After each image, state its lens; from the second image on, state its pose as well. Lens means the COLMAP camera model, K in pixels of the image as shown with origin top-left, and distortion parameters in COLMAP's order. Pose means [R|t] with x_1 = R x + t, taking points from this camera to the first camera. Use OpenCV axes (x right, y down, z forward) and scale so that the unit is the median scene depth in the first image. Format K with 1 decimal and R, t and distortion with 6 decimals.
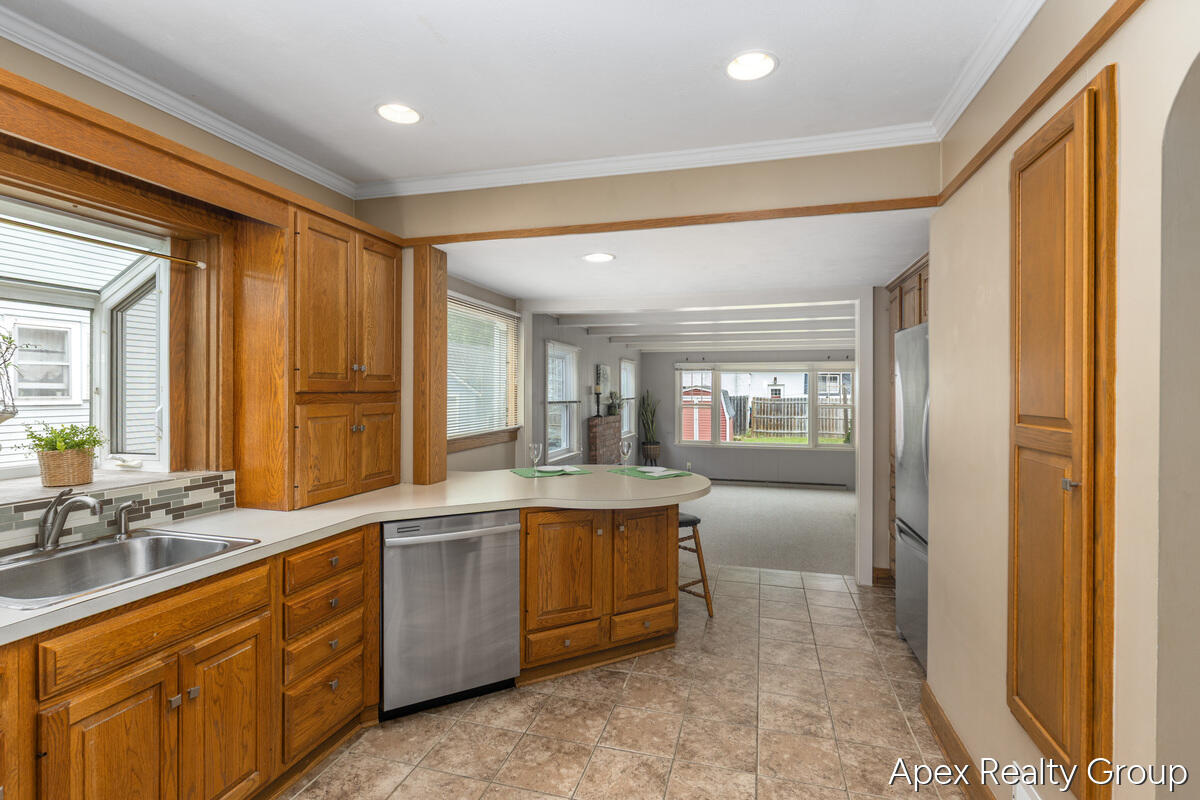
lens RADIAL K [[572.0, 0, 597.6], [0, 572.0, 395.2], [0, 0, 1]] dist [-0.003050, -0.001150]
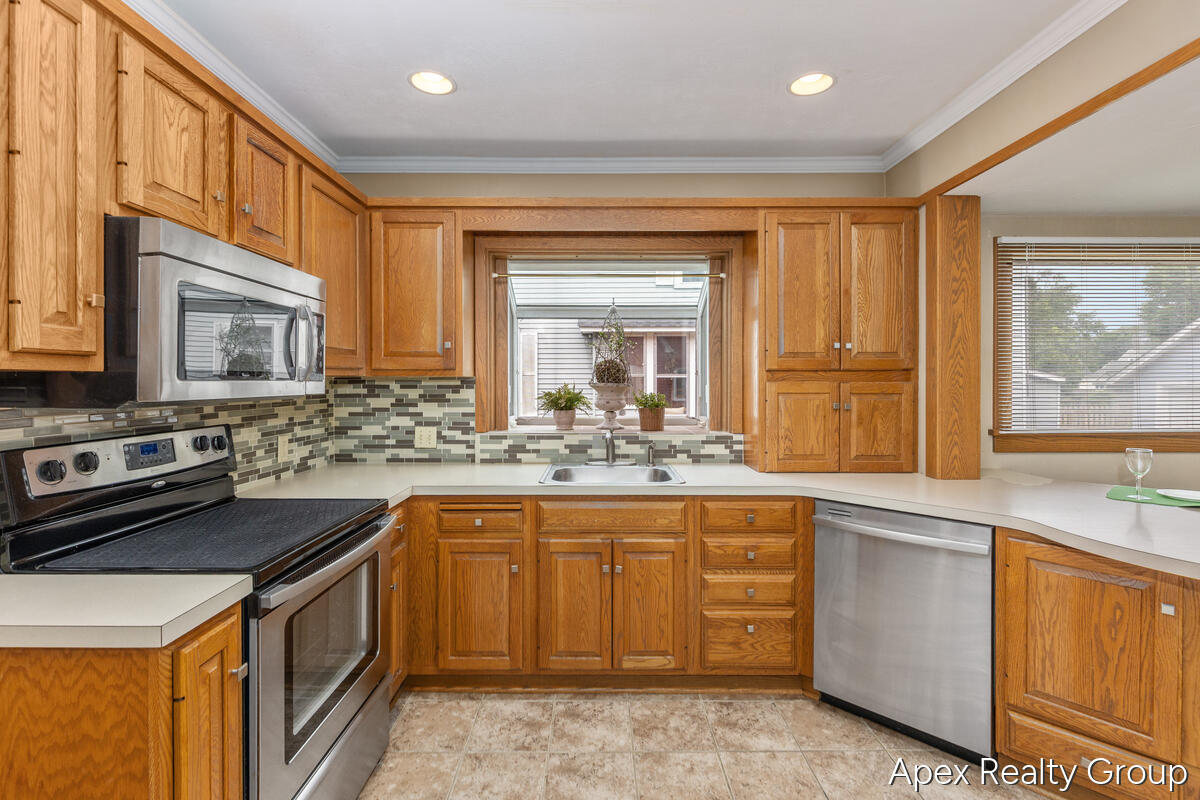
lens RADIAL K [[544.5, 0, 596.0], [0, 544.5, 385.1], [0, 0, 1]] dist [0.001603, -0.000077]
pose [[0.277812, 0.002989, -0.960631, 0.429405], [-0.006990, 0.999975, 0.001090, 0.025972], [0.960610, 0.006412, 0.277826, 0.365423]]
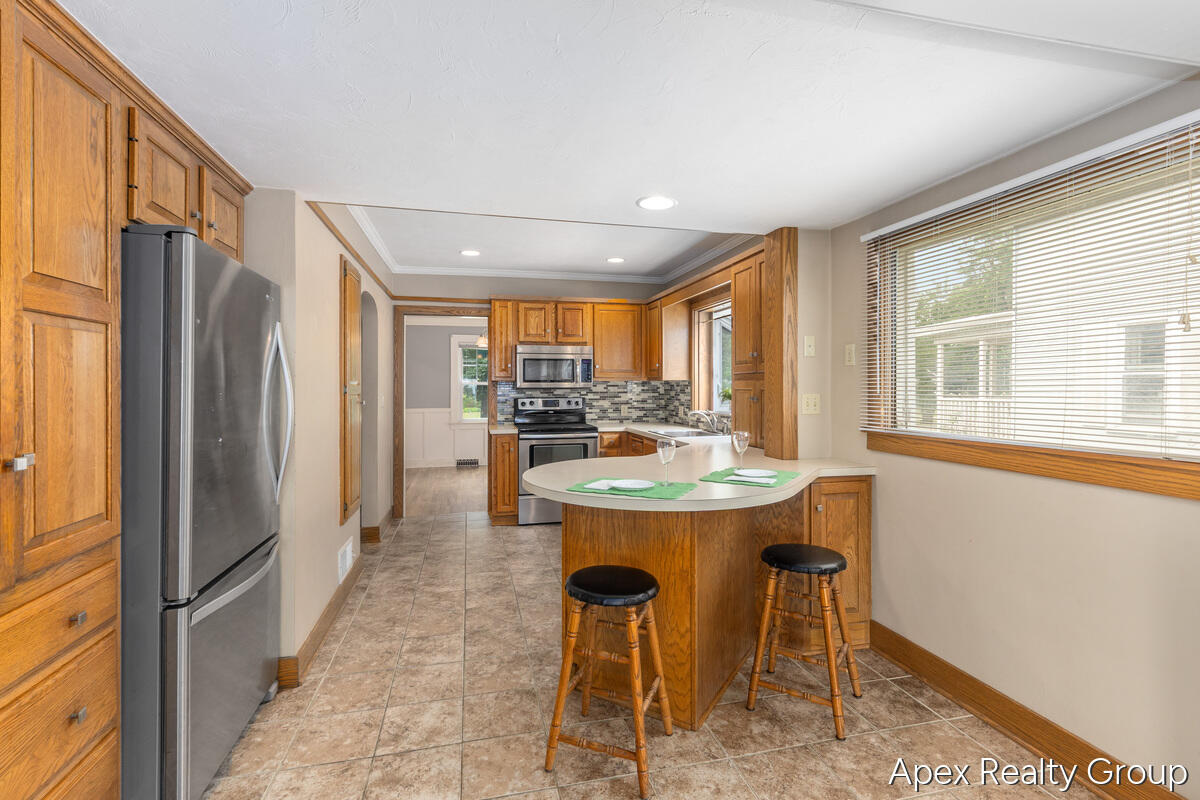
lens RADIAL K [[544.5, 0, 601.8], [0, 544.5, 386.8], [0, 0, 1]] dist [0.001603, -0.000077]
pose [[-0.868152, -0.002209, -0.496294, 0.625057], [-0.005748, 0.999968, 0.005604, 0.027529], [0.496266, 0.007718, -0.868136, 2.226014]]
